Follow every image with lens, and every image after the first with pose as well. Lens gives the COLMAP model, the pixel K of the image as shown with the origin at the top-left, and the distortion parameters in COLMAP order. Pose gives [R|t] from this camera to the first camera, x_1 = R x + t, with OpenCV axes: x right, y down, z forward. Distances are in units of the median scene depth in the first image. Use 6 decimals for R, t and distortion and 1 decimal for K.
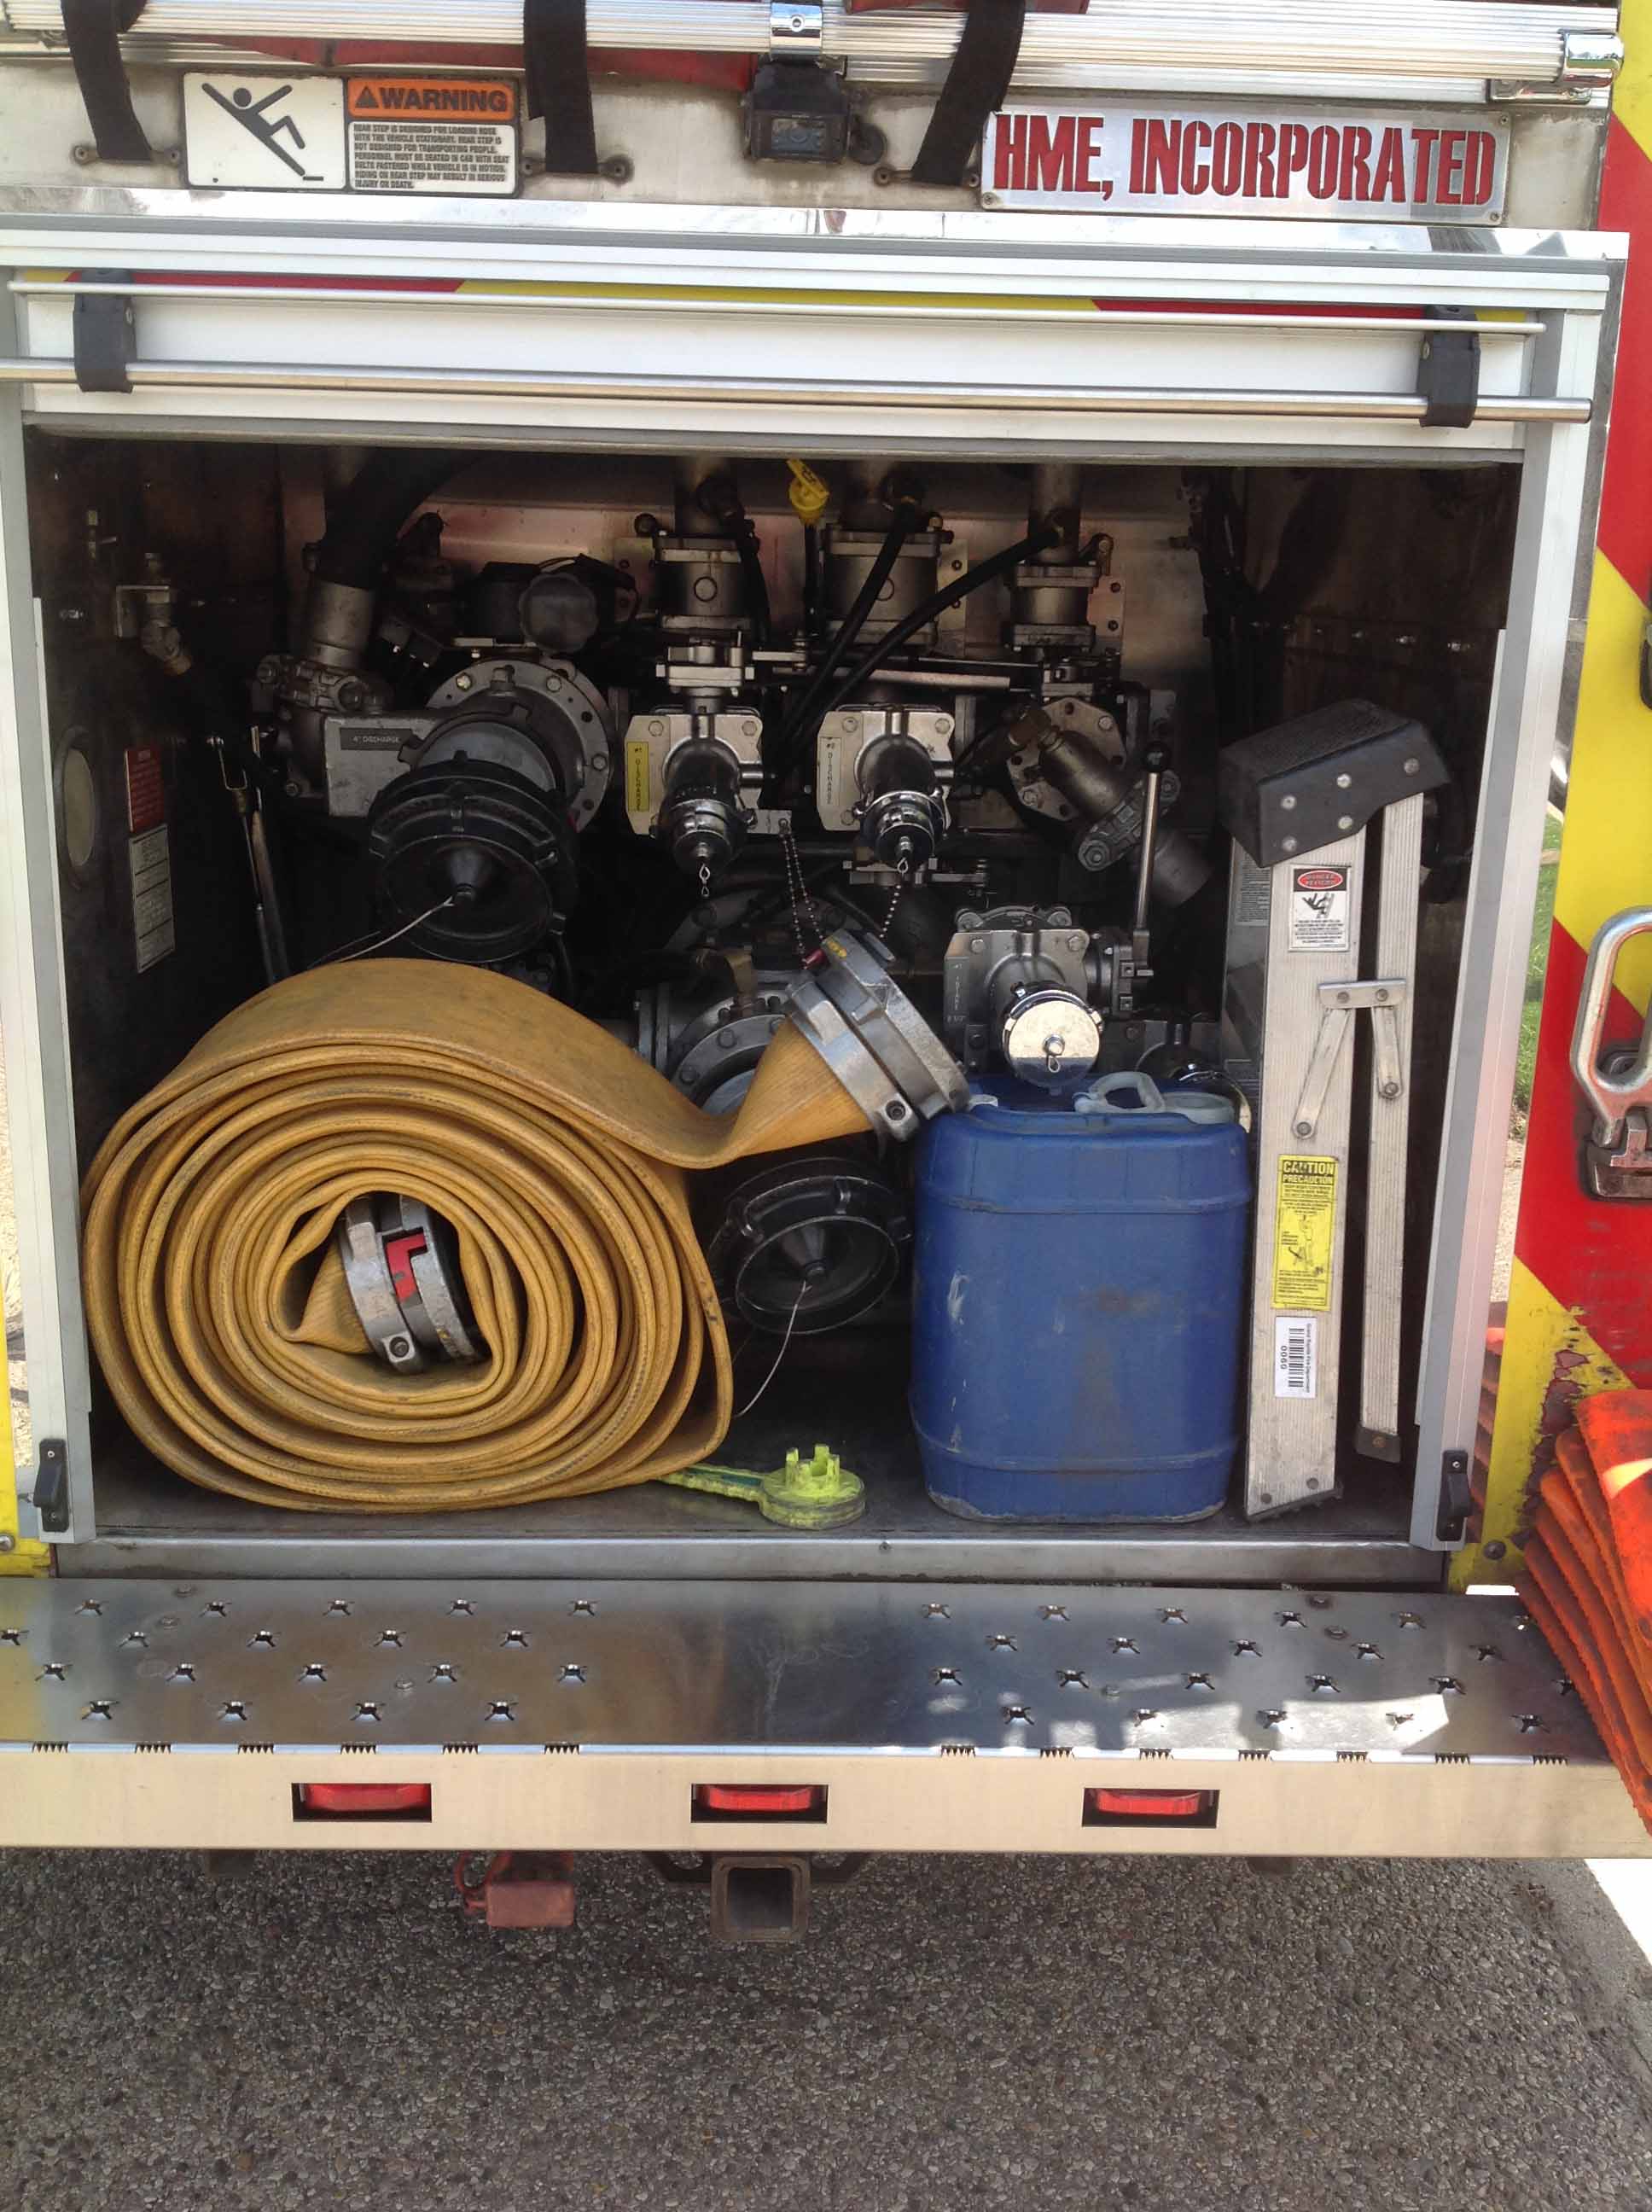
lens RADIAL K [[2252.5, 0, 825.5], [0, 2252.5, 1094.4], [0, 0, 1]] dist [0.222890, -0.571129]
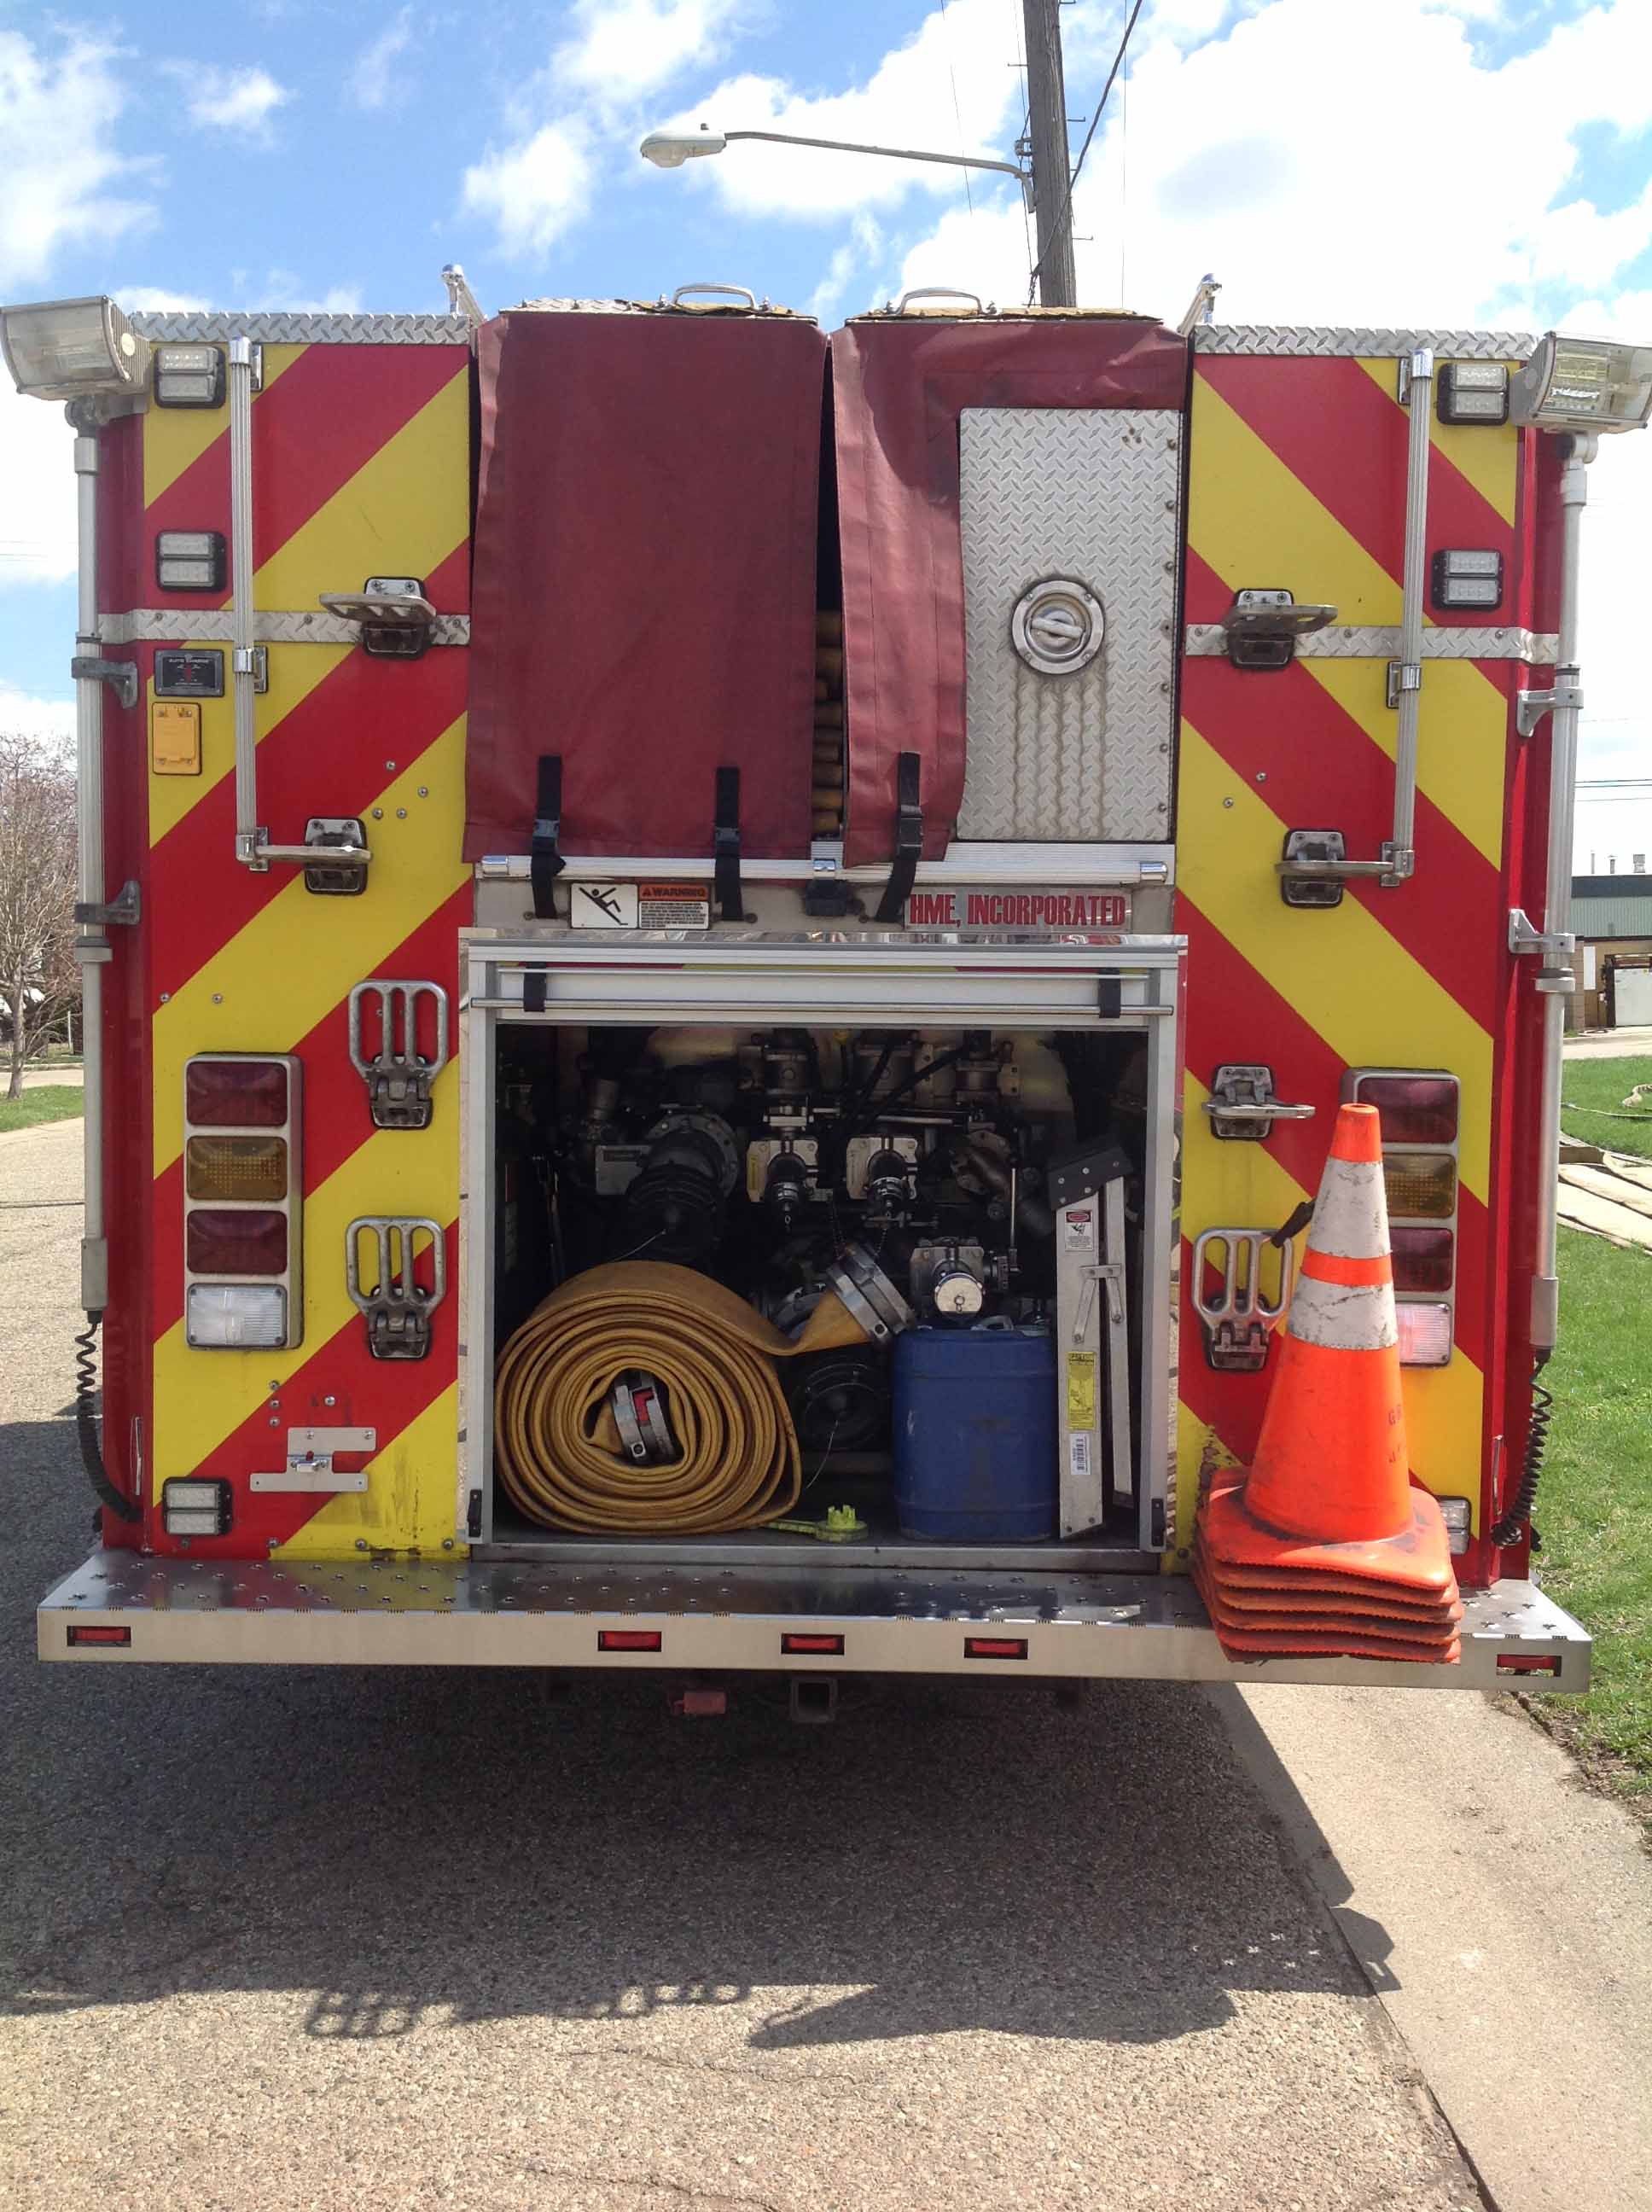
lens RADIAL K [[2252.5, 0, 825.5], [0, 2252.5, 1094.4], [0, 0, 1]] dist [0.222890, -0.571129]
pose [[0.999229, -0.009786, -0.038020, 0.061120], [0.002750, 0.983502, -0.180876, 0.166080], [0.039163, 0.180632, 0.982771, -1.049284]]
